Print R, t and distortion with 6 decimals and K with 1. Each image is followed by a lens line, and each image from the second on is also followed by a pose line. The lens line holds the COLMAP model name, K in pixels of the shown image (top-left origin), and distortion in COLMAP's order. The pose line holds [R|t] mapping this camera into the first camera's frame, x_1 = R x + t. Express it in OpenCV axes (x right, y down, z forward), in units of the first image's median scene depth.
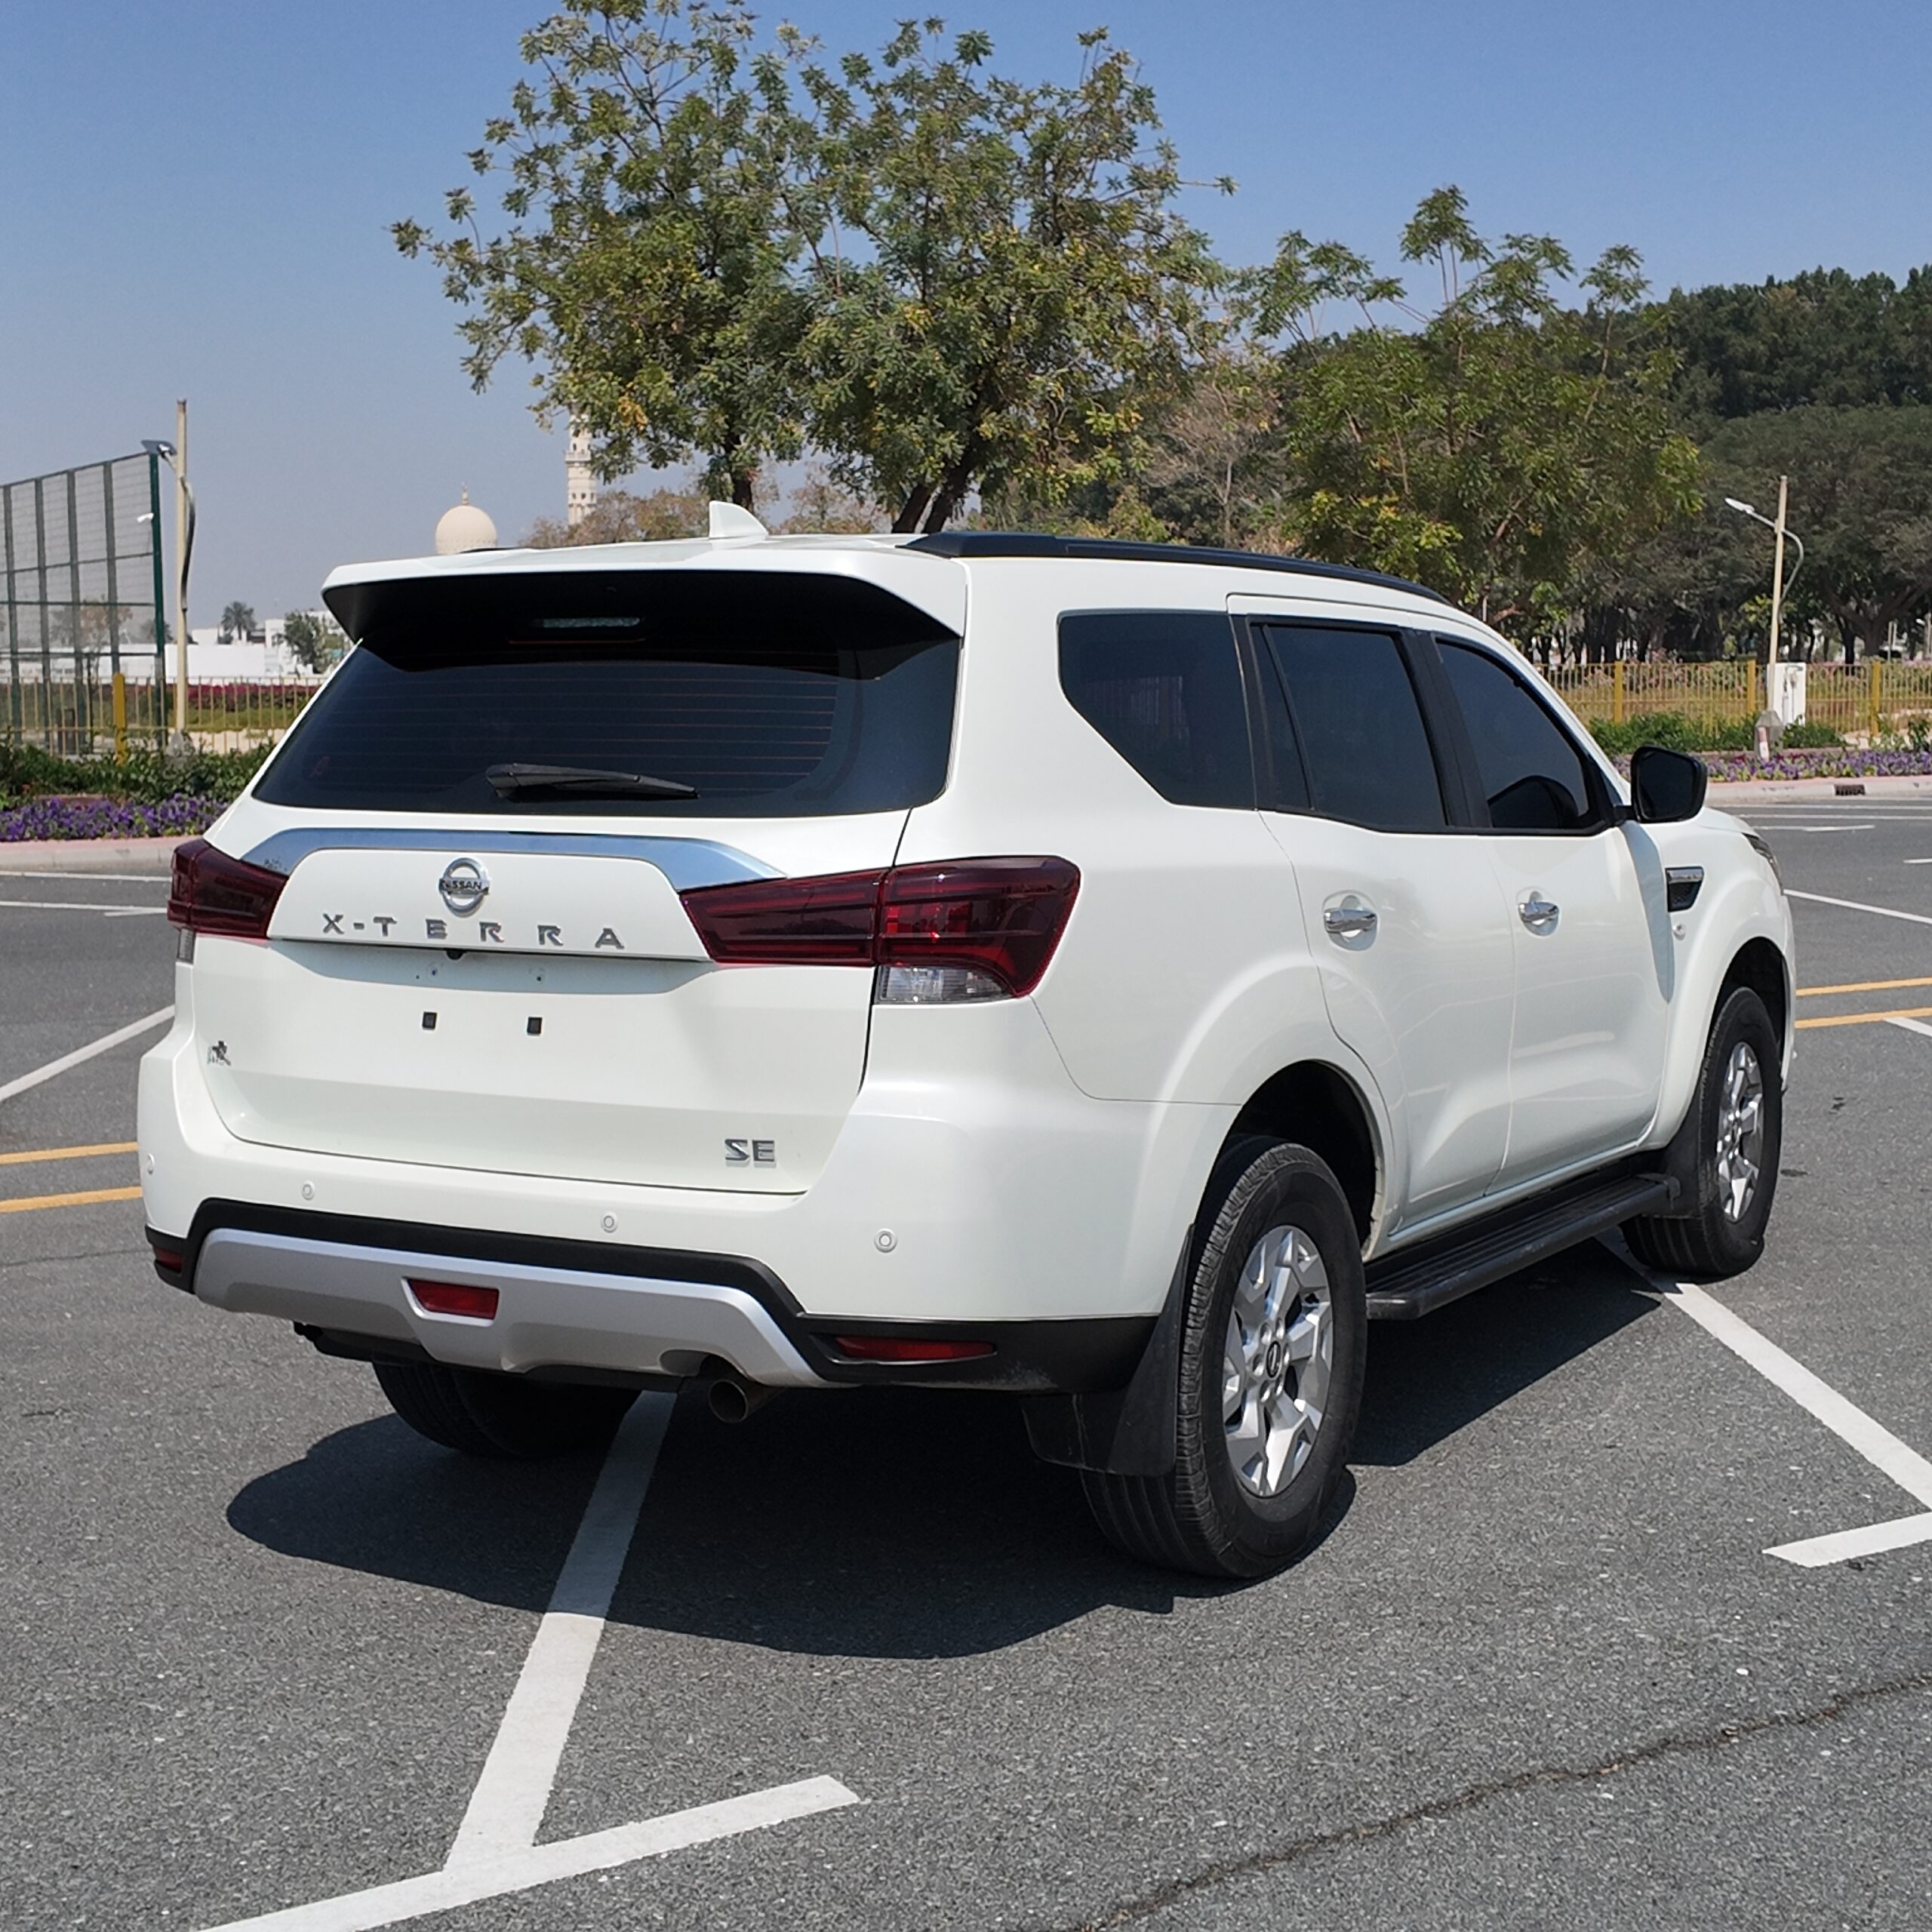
lens RADIAL K [[2793.4, 0, 986.6], [0, 2793.4, 956.2], [0, 0, 1]] dist [0.126909, -0.175850]
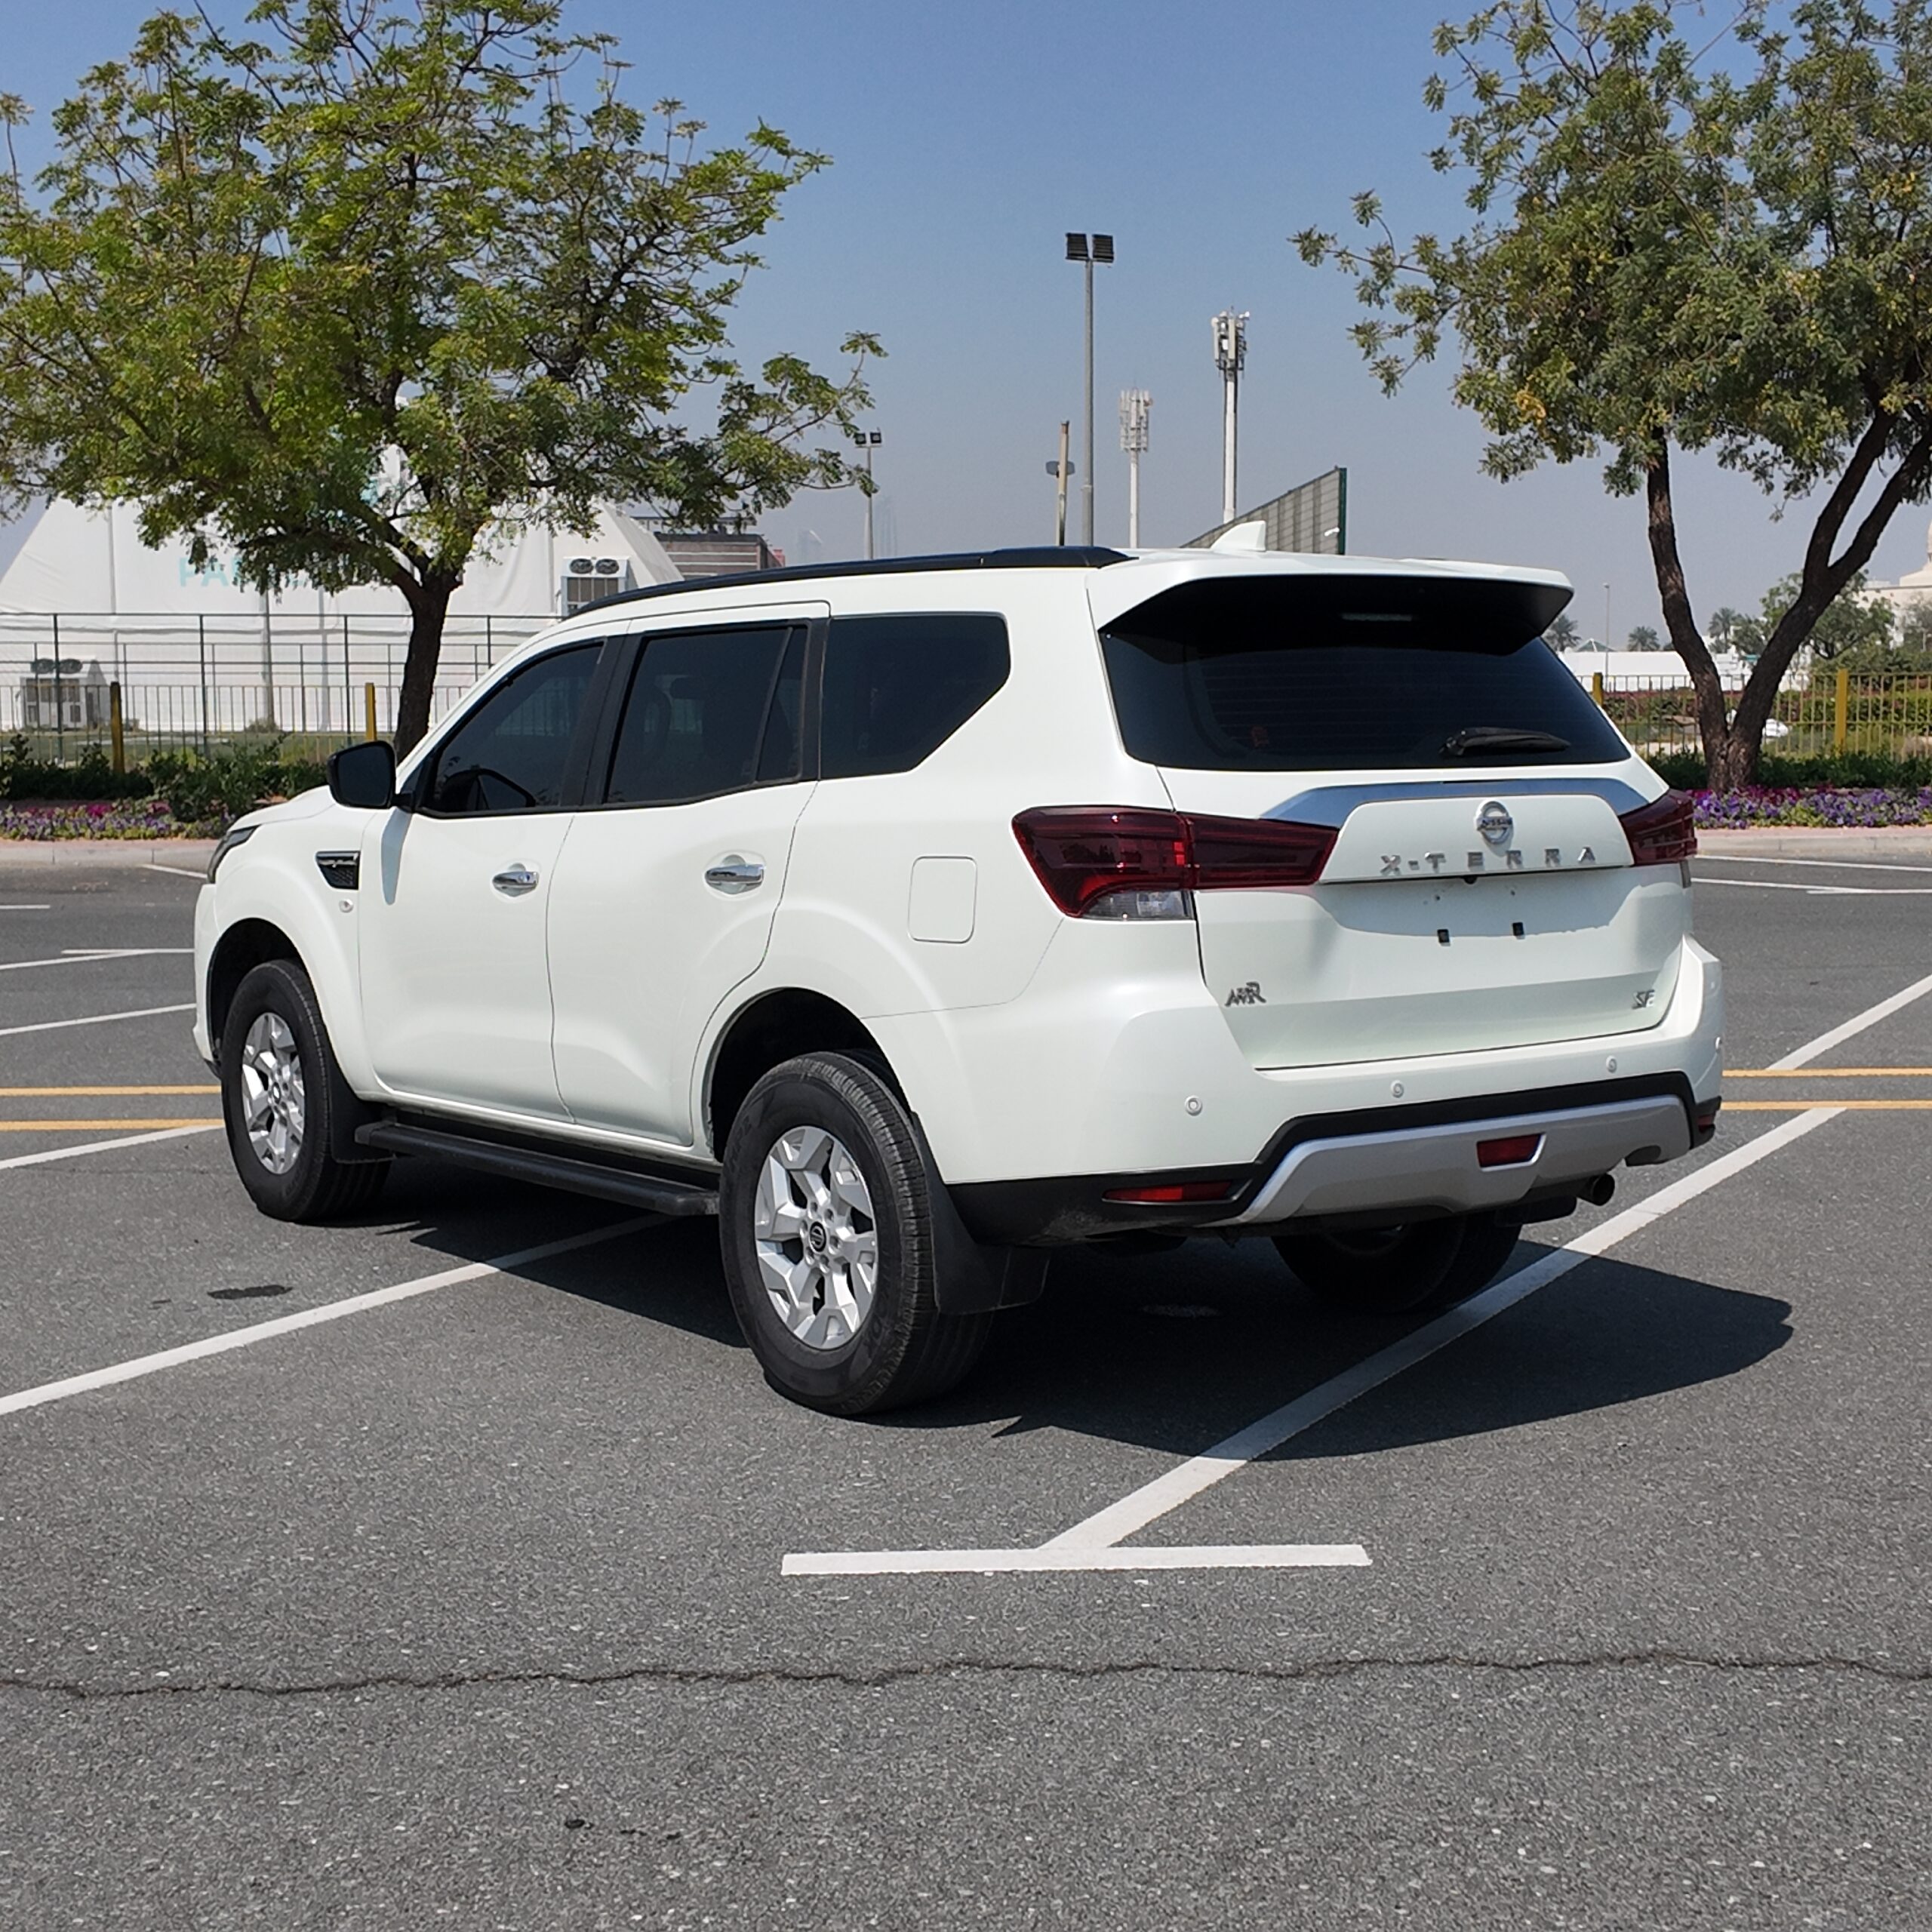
lens RADIAL K [[2793.4, 0, 986.6], [0, 2793.4, 956.2], [0, 0, 1]] dist [0.126909, -0.175850]
pose [[0.865097, 0.047816, -0.499321, 0.199344], [-0.048941, 0.998743, 0.010851, -0.007032], [0.499212, 0.015050, 0.866349, 0.074781]]
